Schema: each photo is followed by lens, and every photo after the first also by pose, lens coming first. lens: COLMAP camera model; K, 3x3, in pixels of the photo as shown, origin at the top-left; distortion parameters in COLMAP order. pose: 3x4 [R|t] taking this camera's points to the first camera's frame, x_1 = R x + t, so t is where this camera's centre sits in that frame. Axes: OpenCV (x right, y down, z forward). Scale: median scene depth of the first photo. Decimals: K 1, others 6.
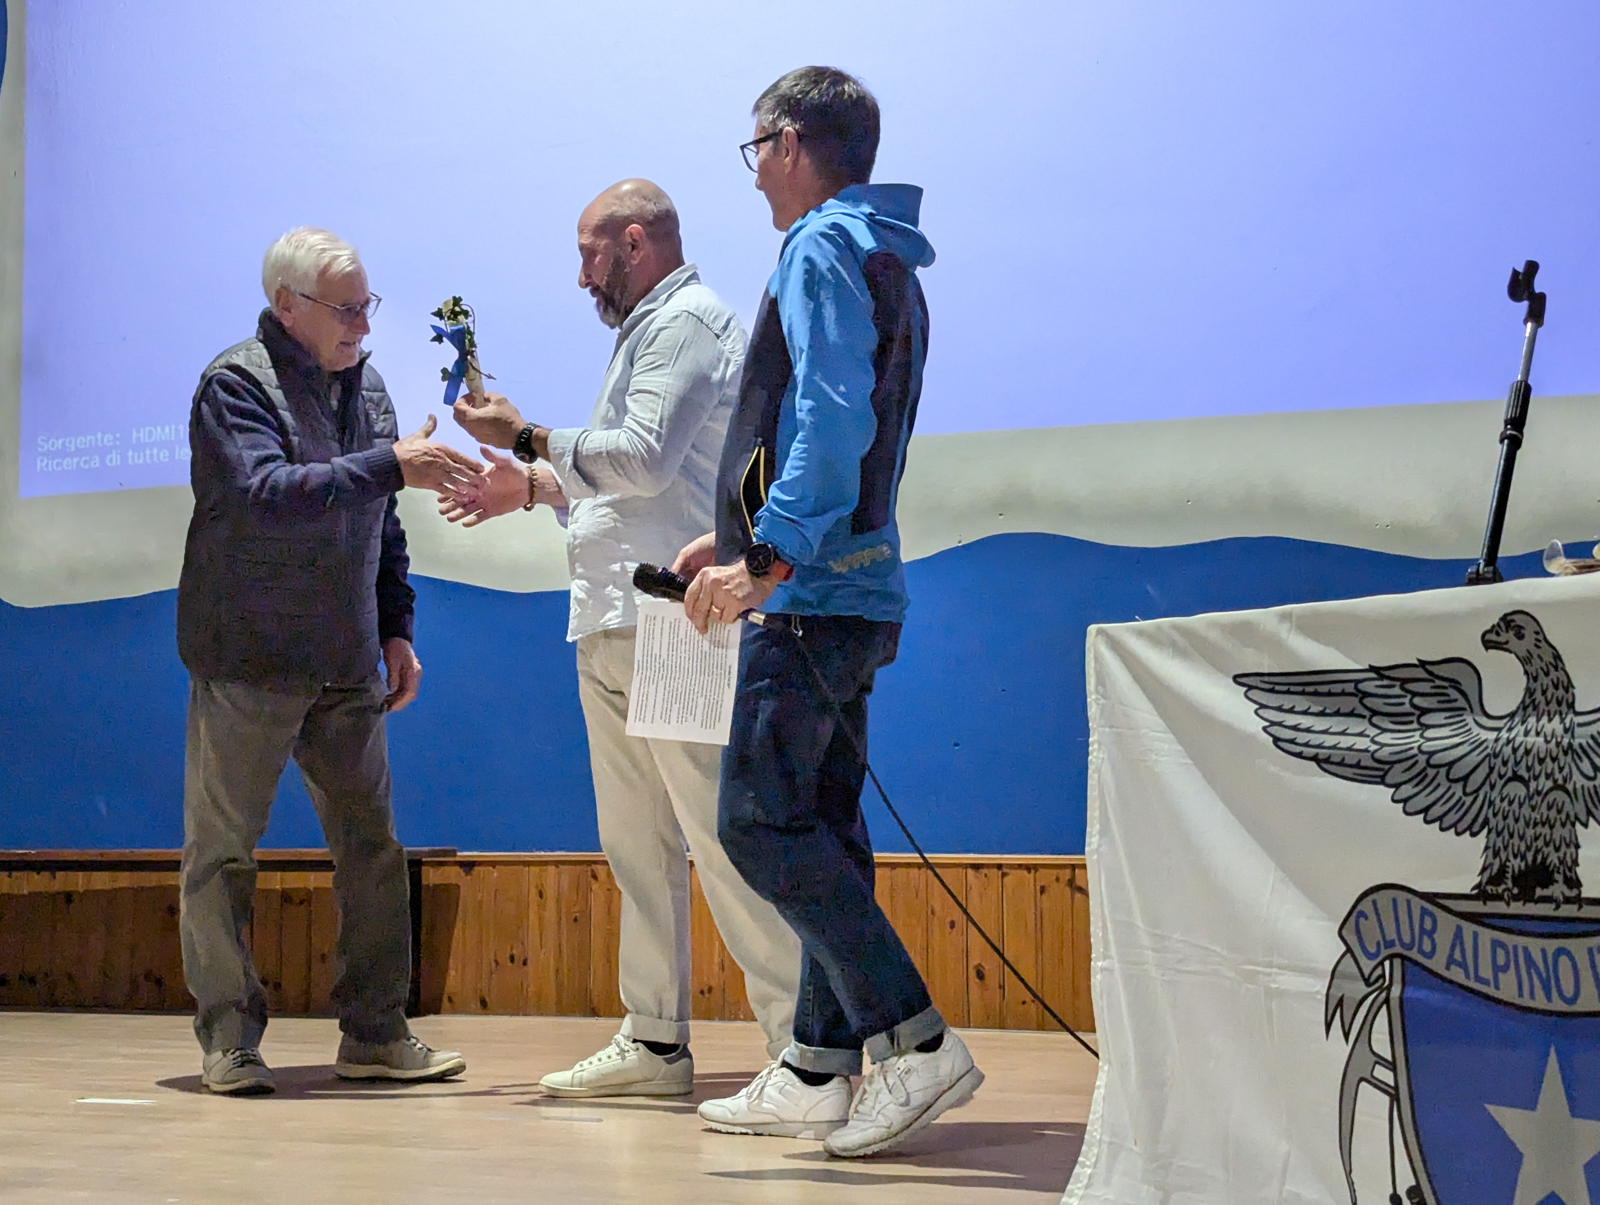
lens RADIAL K [[2713.7, 0, 918.6], [0, 2713.7, 657.7], [0, 0, 1]] dist [0.096706, 0.000000]
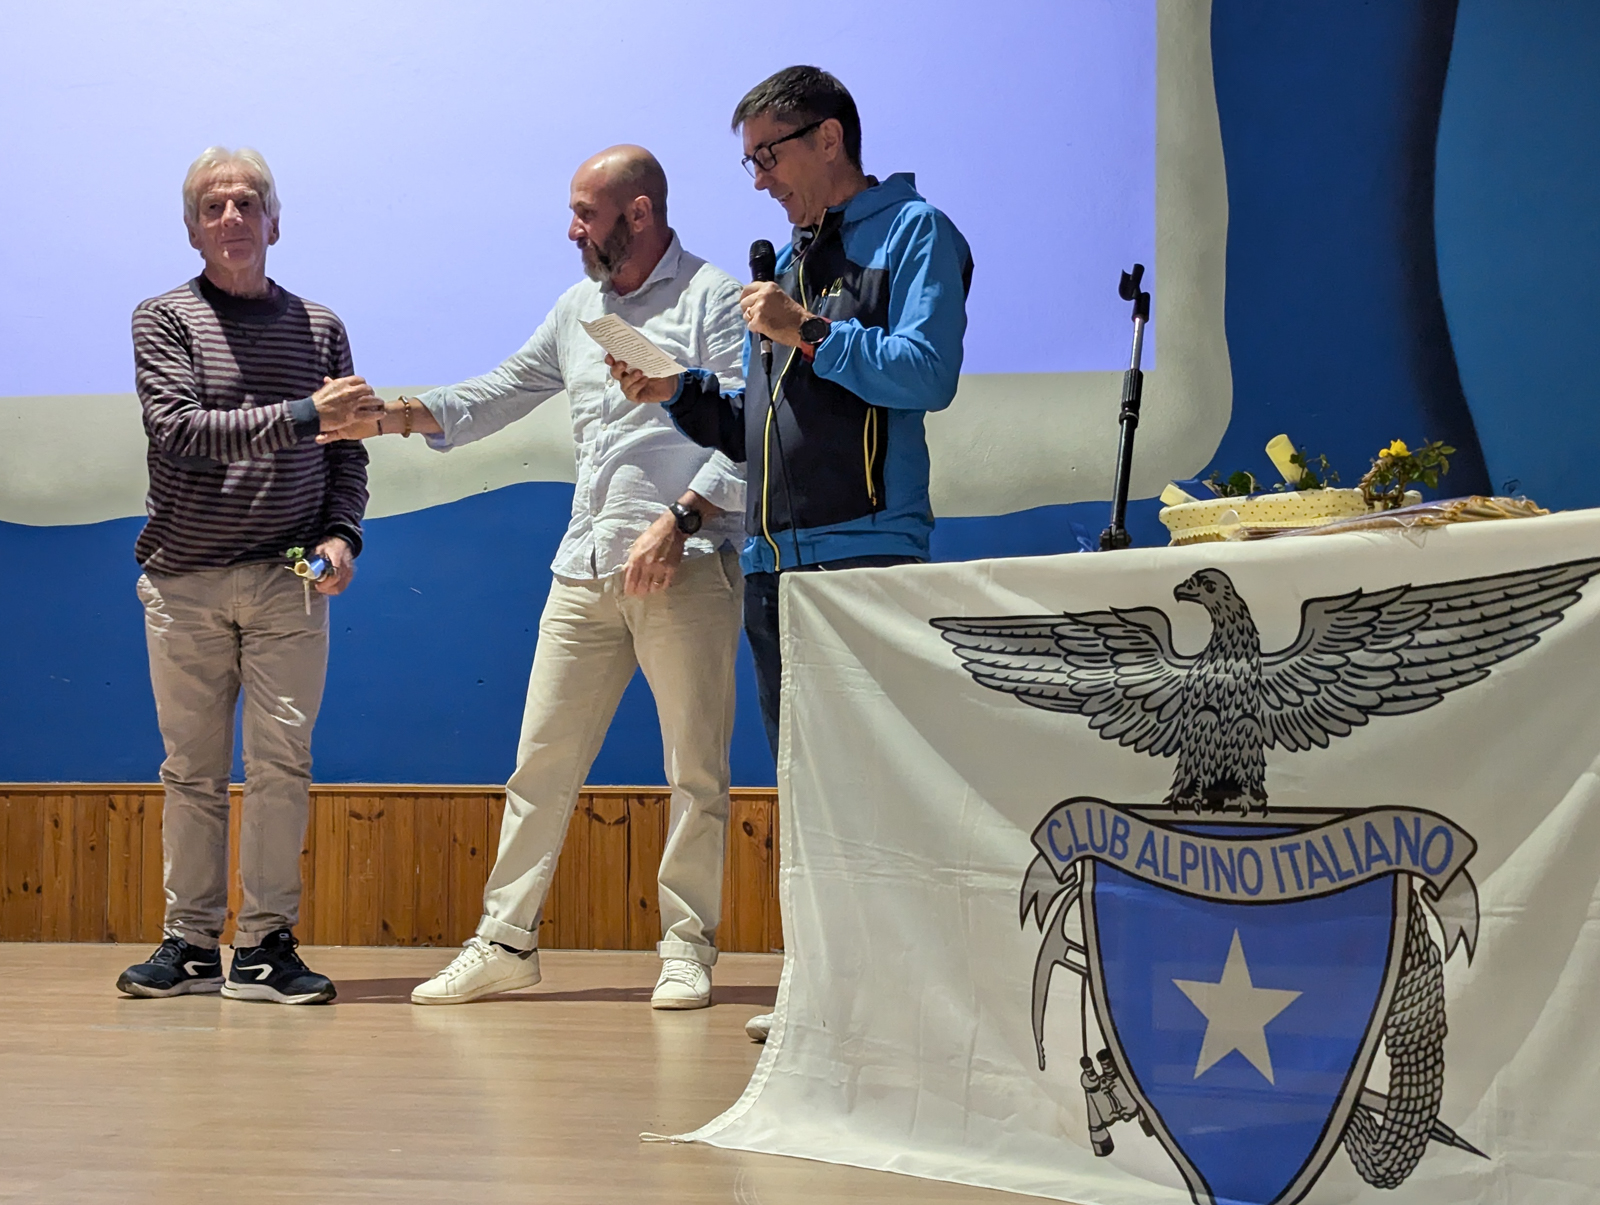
lens RADIAL K [[2713.7, 0, 758.1], [0, 2713.7, 625.9], [0, 0, 1]] dist [0.096706, 0.000000]
pose [[0.979165, 0.017793, 0.202285, -0.206813], [-0.019390, 0.999795, 0.005914, 0.004369], [-0.202139, -0.009713, 0.979309, -0.129712]]
